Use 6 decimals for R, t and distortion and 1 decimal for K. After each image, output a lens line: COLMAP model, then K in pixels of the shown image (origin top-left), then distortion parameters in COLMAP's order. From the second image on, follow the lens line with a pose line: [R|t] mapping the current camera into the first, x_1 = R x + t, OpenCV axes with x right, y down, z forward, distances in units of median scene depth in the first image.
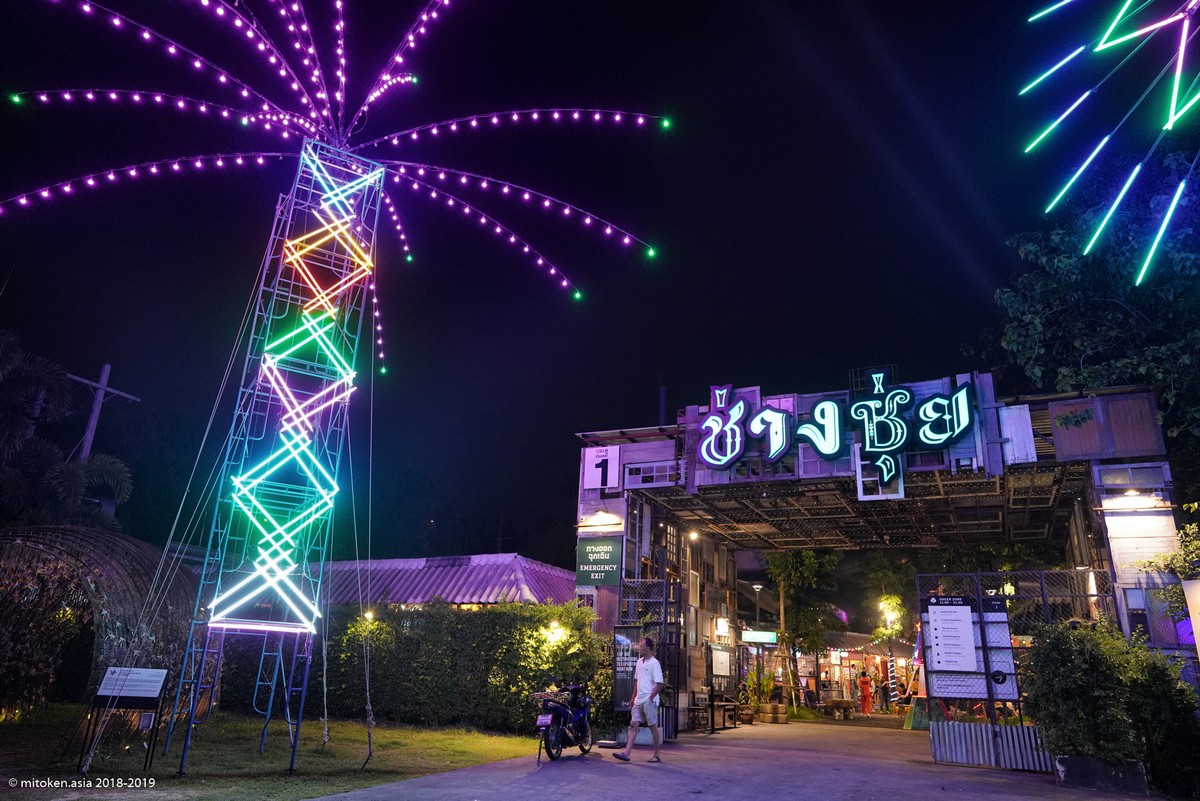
lens RADIAL K [[791.1, 0, 600.0], [0, 791.1, 400.5], [0, 0, 1]] dist [-0.028914, 0.034816]
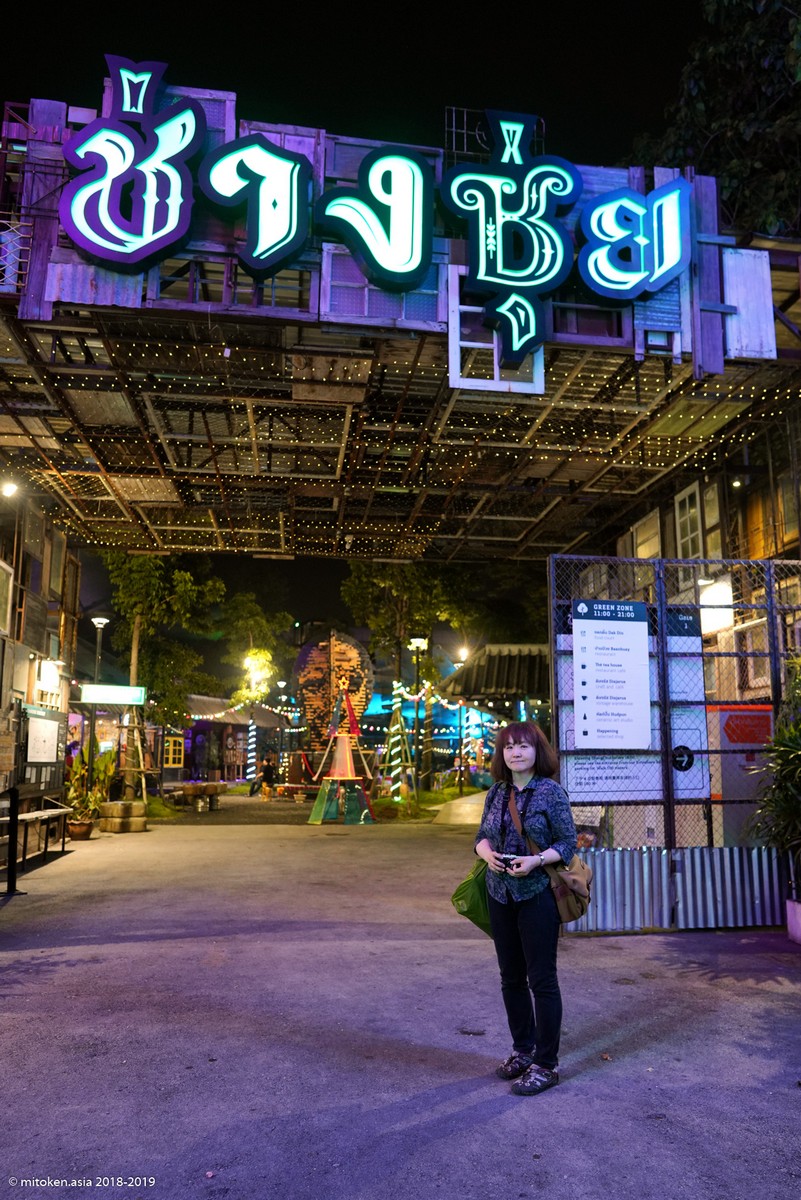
lens RADIAL K [[850.0, 0, 424.3], [0, 850.0, 636.1], [0, 0, 1]] dist [-0.037881, 0.045021]
pose [[0.818681, 0.041159, 0.572772, 0.046189], [-0.159292, 0.974563, 0.157650, 0.182898], [-0.551714, -0.220303, 0.804412, 0.568856]]
